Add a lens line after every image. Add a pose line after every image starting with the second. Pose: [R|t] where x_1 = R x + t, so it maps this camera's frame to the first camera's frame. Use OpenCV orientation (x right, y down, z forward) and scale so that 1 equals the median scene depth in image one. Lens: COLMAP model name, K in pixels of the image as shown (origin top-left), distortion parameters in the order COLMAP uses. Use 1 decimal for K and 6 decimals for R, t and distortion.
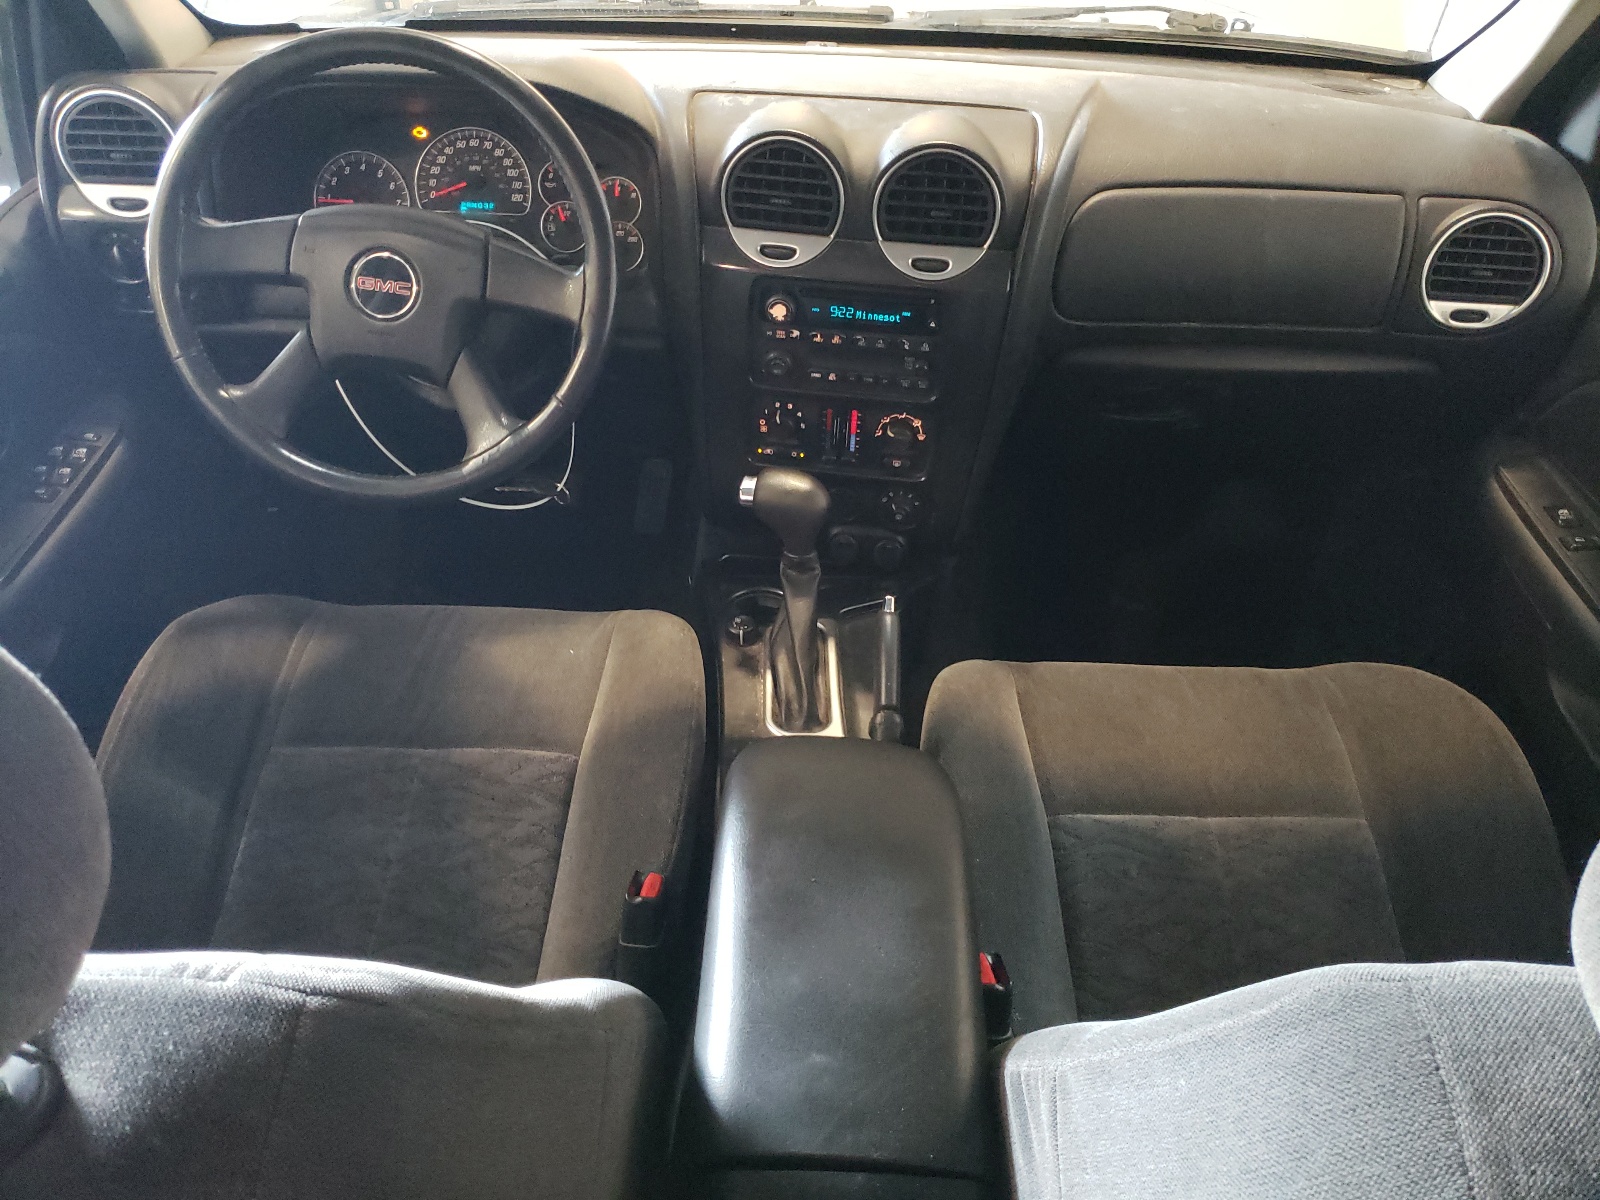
lens RADIAL K [[1215.5, 0, 800.2], [0, 1215.5, 599.3], [0, 0, 1]] dist [-0.005571, -0.004141]
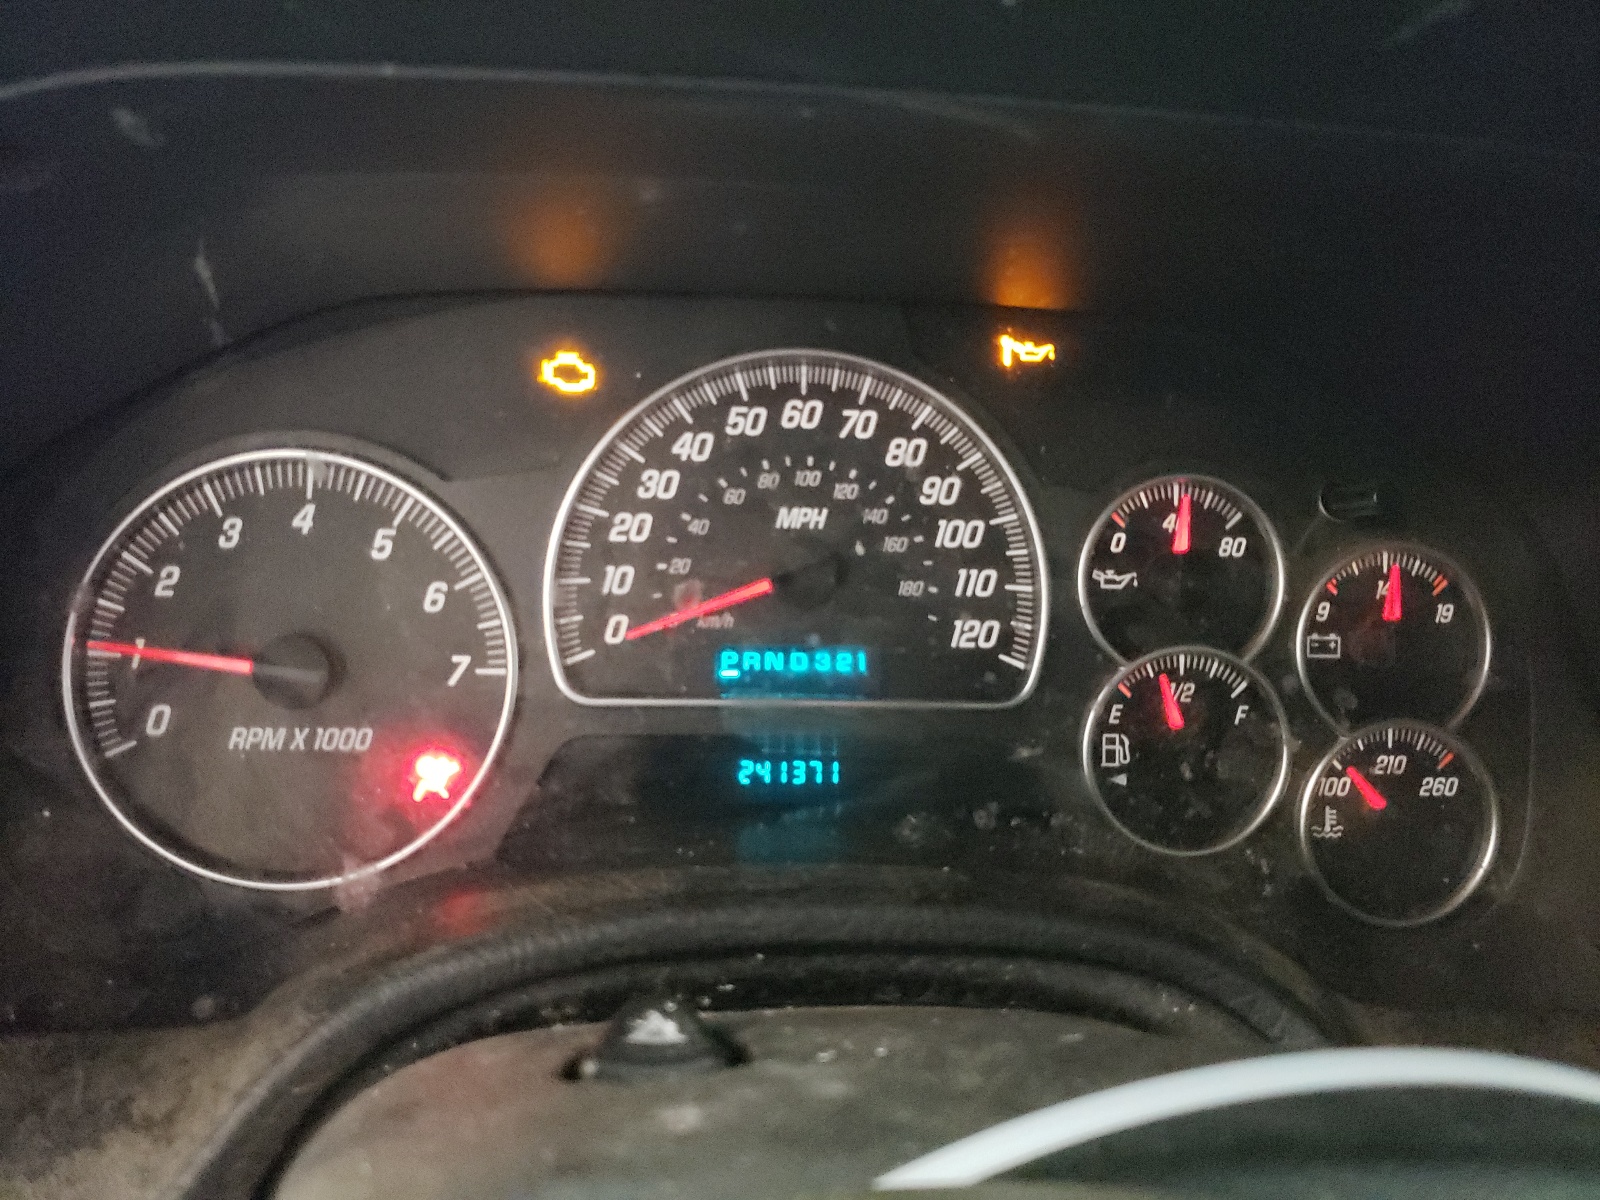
lens RADIAL K [[1215.5, 0, 799.5], [0, 1215.5, 600.6], [0, 0, 1]] dist [-0.005571, -0.004141]
pose [[0.993681, -0.022304, 0.110004, -0.294470], [0.044718, 0.977586, -0.205731, -0.291134], [-0.102950, 0.209350, 0.972406, 0.775098]]
